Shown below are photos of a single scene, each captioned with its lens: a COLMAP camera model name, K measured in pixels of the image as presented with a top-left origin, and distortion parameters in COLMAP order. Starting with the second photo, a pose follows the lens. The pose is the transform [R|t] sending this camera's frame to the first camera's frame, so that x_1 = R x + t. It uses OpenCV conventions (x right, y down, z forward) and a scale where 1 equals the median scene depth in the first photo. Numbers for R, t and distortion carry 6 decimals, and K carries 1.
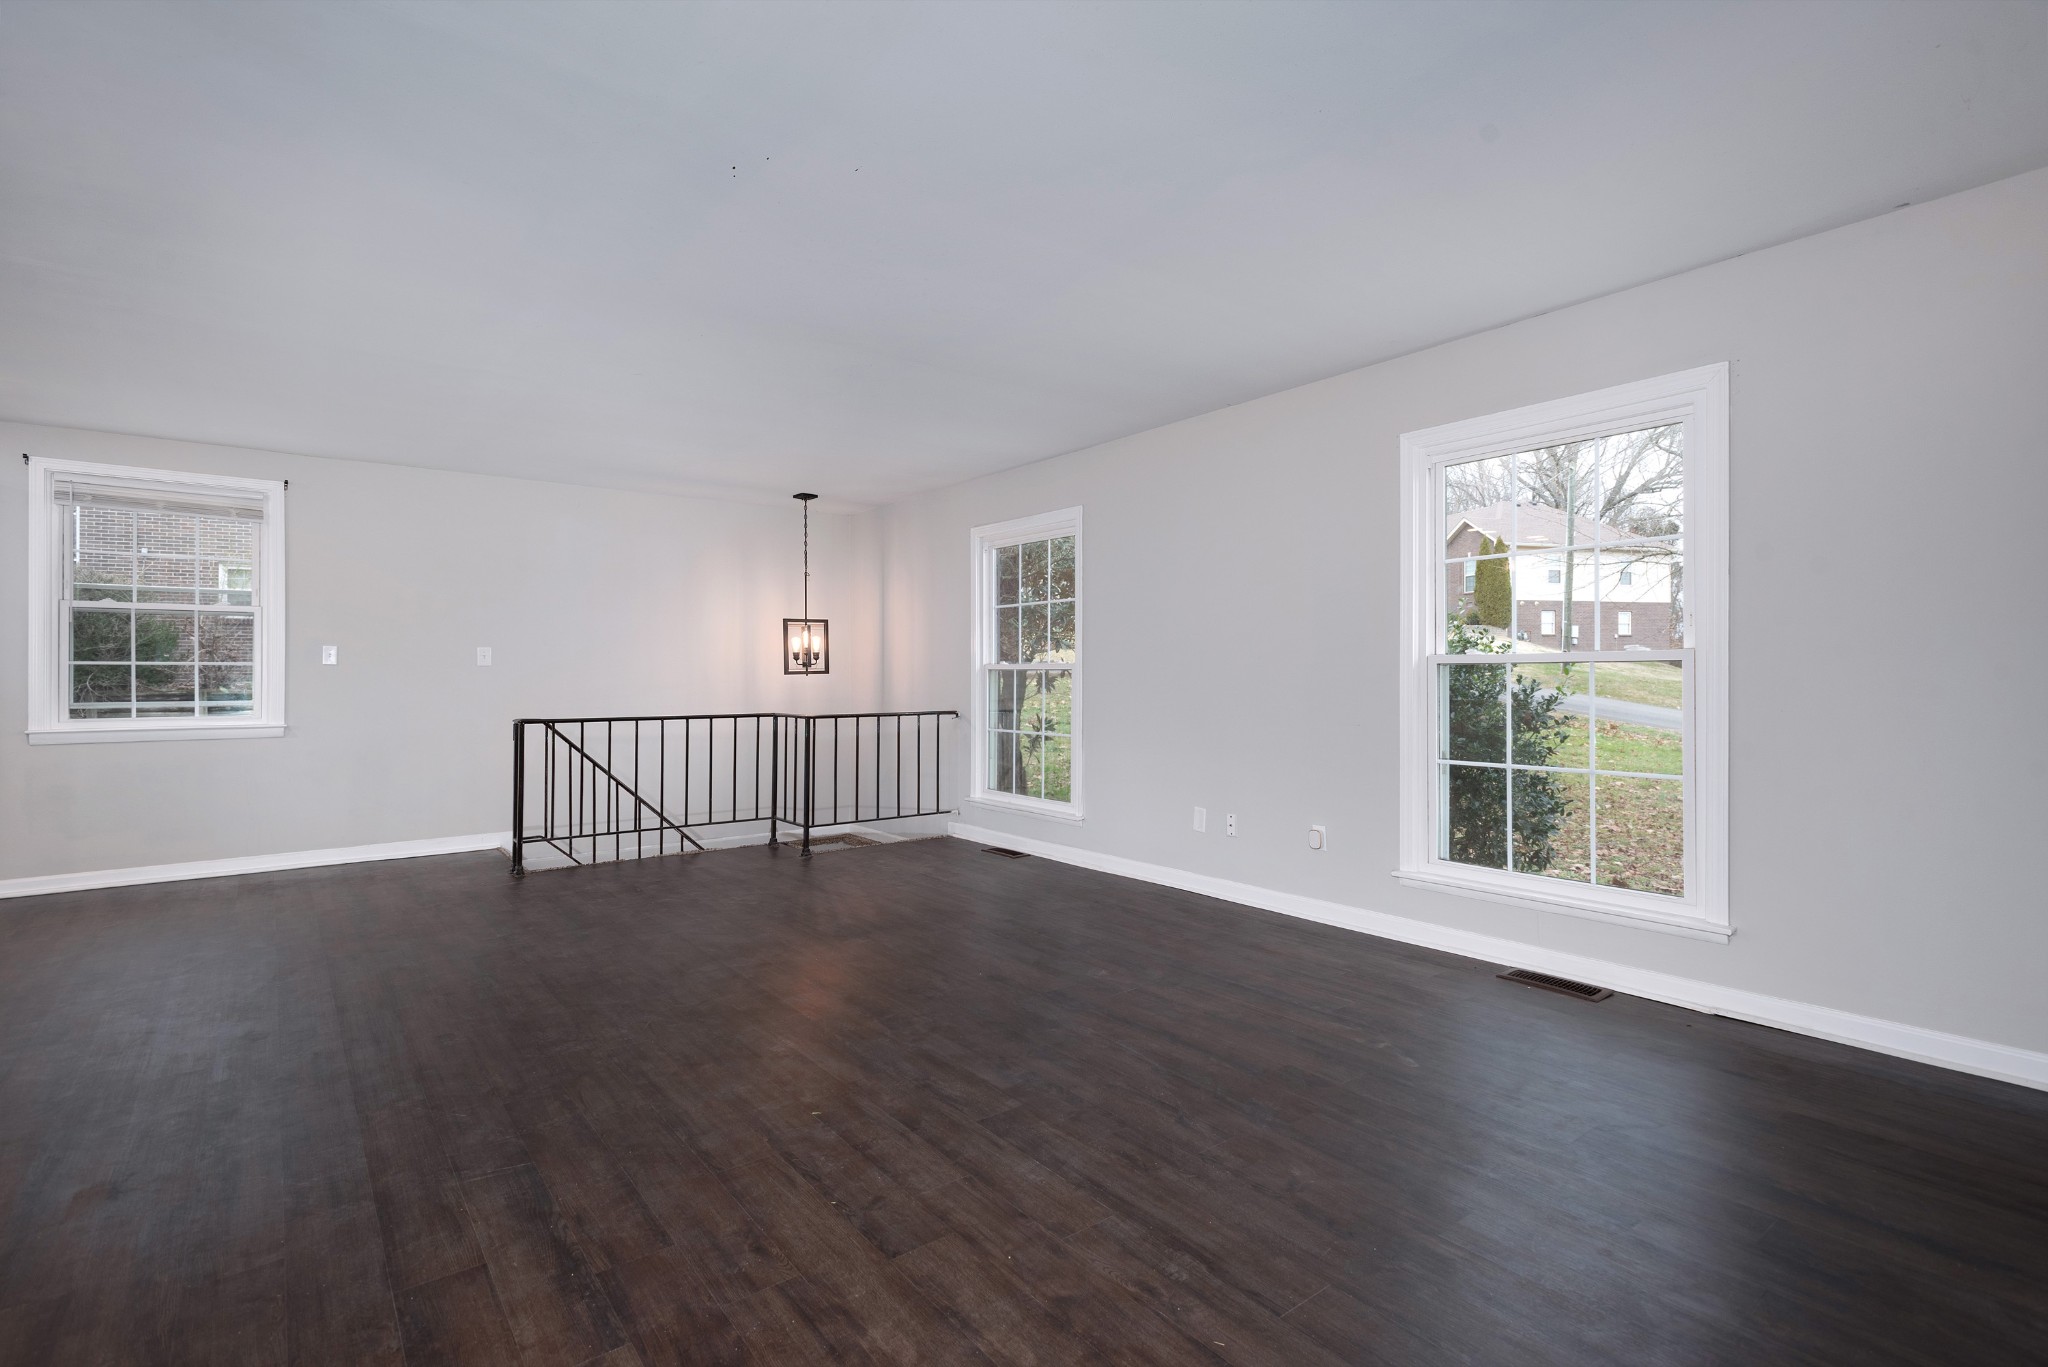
lens RADIAL K [[966.1, 0, 1013.8], [0, 966.1, 670.4], [0, 0, 1]] dist [0.018564, -0.001796]
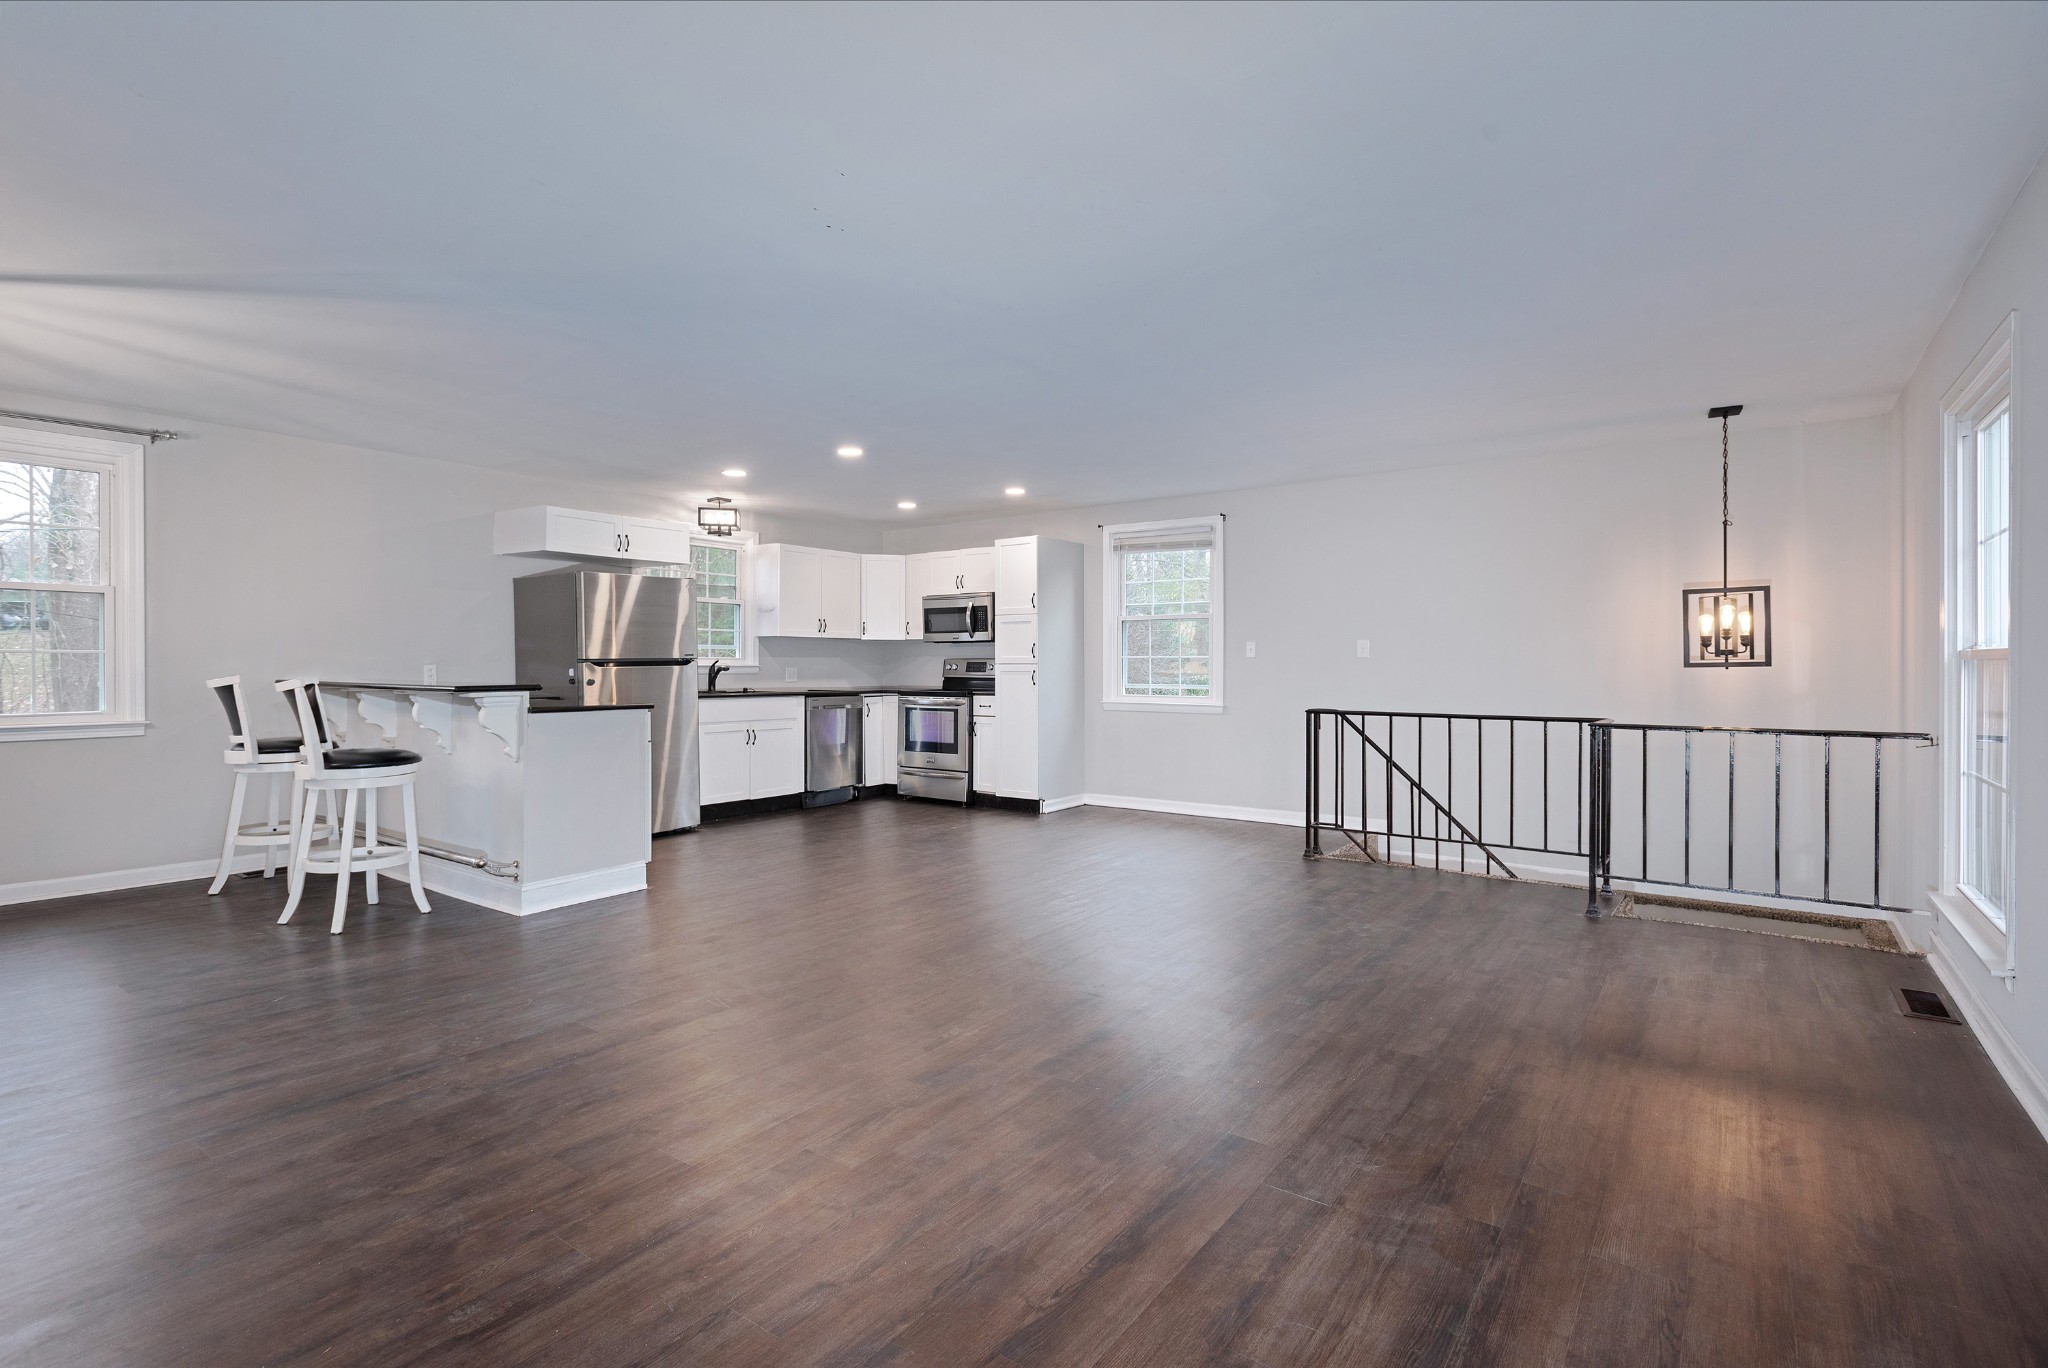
lens RADIAL K [[966.1, 0, 1043.6], [0, 966.1, 669.8], [0, 0, 1]] dist [0.018564, -0.001796]
pose [[0.283277, 0.007862, -0.959006, 0.400707], [0.001324, 0.999962, 0.008589, -0.001064], [0.959037, -0.003703, 0.283256, 0.417893]]
